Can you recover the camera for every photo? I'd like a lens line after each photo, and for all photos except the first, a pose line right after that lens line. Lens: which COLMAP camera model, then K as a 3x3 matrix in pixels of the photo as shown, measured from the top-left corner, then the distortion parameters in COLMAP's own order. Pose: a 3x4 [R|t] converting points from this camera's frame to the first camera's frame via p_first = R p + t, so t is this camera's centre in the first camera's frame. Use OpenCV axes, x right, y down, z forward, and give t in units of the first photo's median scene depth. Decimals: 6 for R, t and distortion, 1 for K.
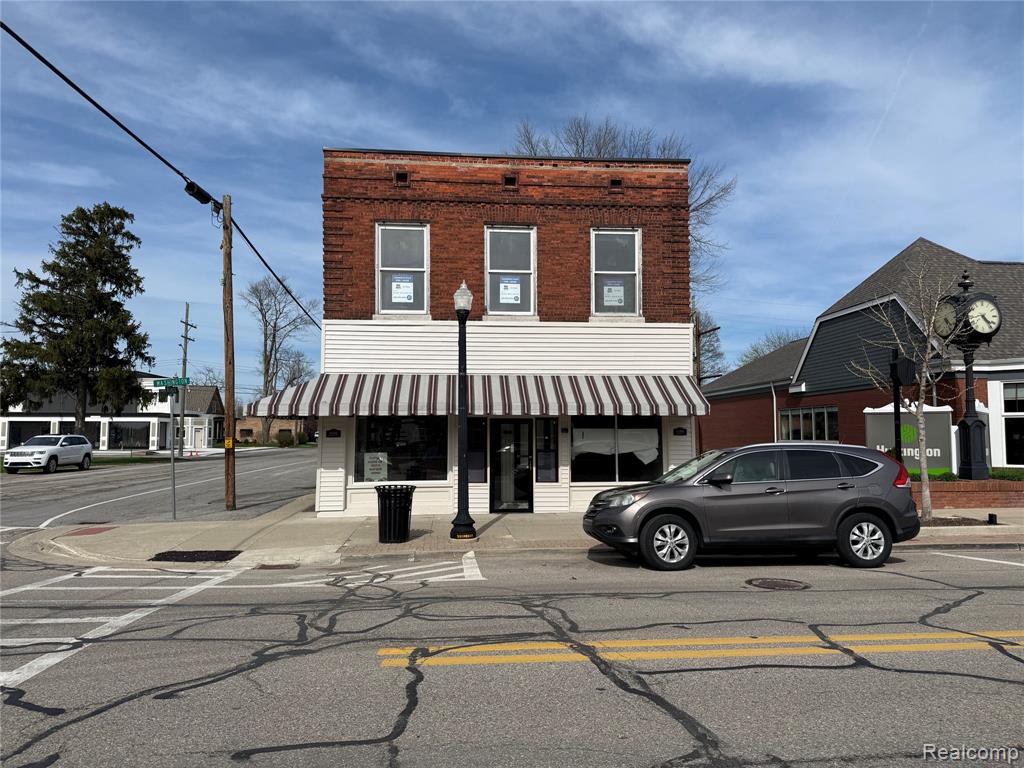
lens RADIAL K [[798.1, 0, 513.0], [0, 798.1, 385.4], [0, 0, 1]] dist [0.004124, 0.000372]
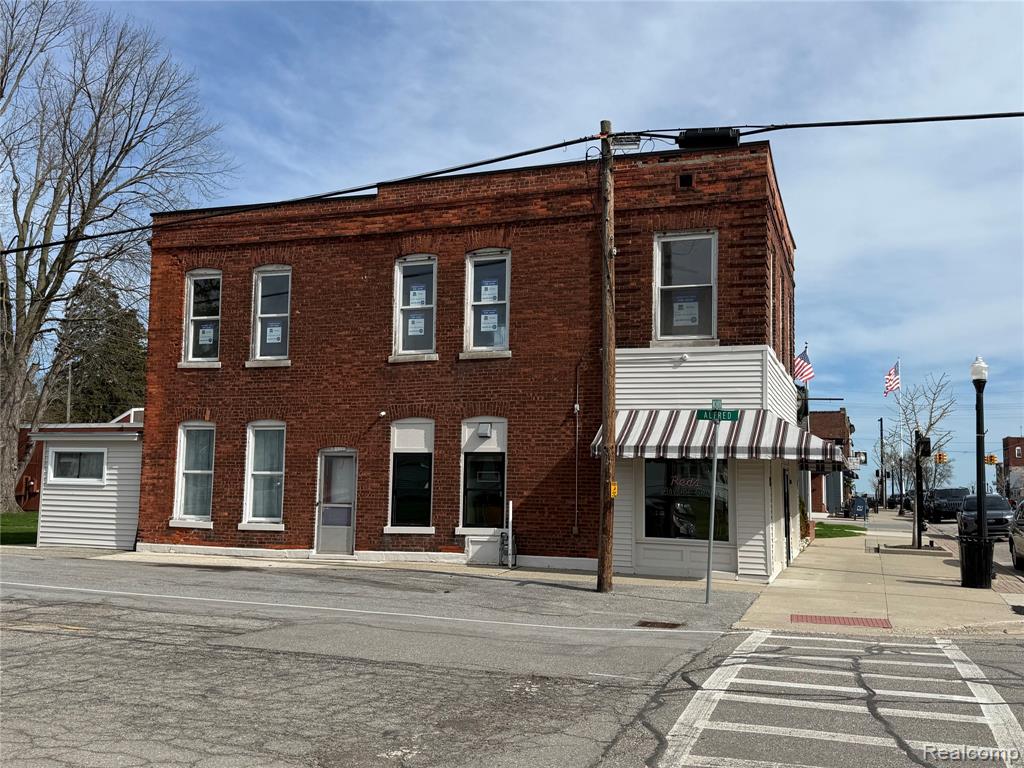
lens RADIAL K [[960.4, 0, 505.8], [0, 960.4, 391.3], [0, 0, 1]] dist [0.021640, 0.000000]
pose [[0.881628, -0.028836, -0.471063, 0.416605], [0.012763, 0.999223, -0.037280, 0.003016], [0.471772, 0.026855, 0.881312, 0.024403]]
